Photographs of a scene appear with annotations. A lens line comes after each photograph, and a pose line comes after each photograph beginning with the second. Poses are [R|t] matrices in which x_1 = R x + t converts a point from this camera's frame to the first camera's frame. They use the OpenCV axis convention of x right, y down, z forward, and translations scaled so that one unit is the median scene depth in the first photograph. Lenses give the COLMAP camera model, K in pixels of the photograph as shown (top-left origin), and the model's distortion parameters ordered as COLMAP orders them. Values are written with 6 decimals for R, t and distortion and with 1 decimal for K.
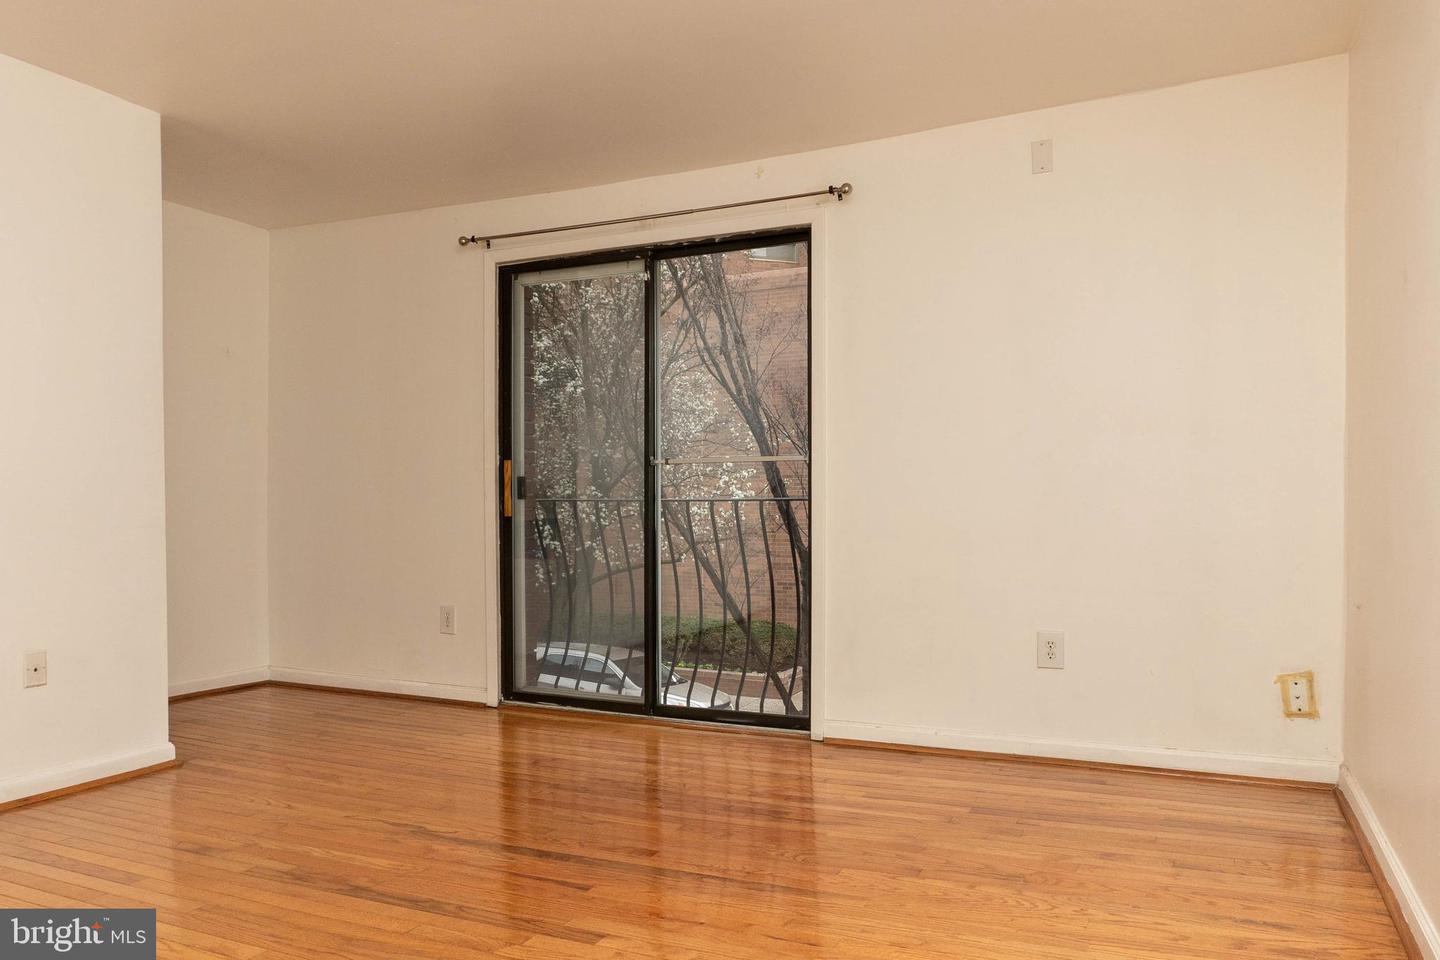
lens RADIAL K [[1009.3, 0, 710.9], [0, 1009.3, 513.6], [0, 0, 1]] dist [-0.022233, -0.003558]
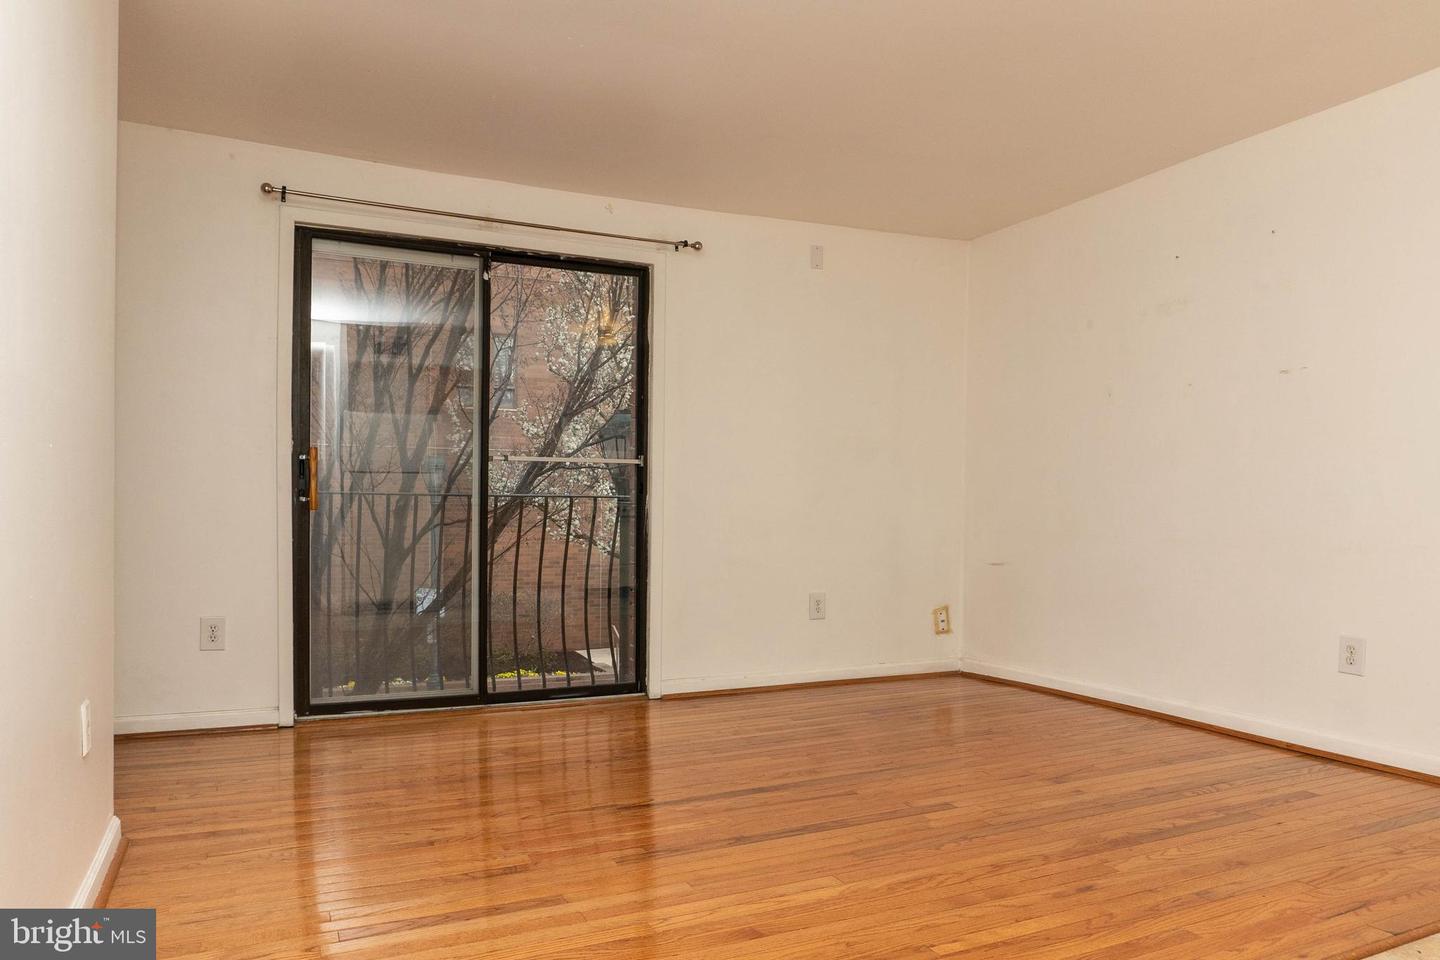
lens RADIAL K [[1009.3, 0, 710.9], [0, 1009.3, 513.6], [0, 0, 1]] dist [-0.022233, -0.003558]
pose [[0.639776, 0.002335, 0.768558, -0.760620], [-0.004979, 0.999987, 0.001106, 0.003964], [-0.768545, -0.004534, 0.639779, 0.183682]]
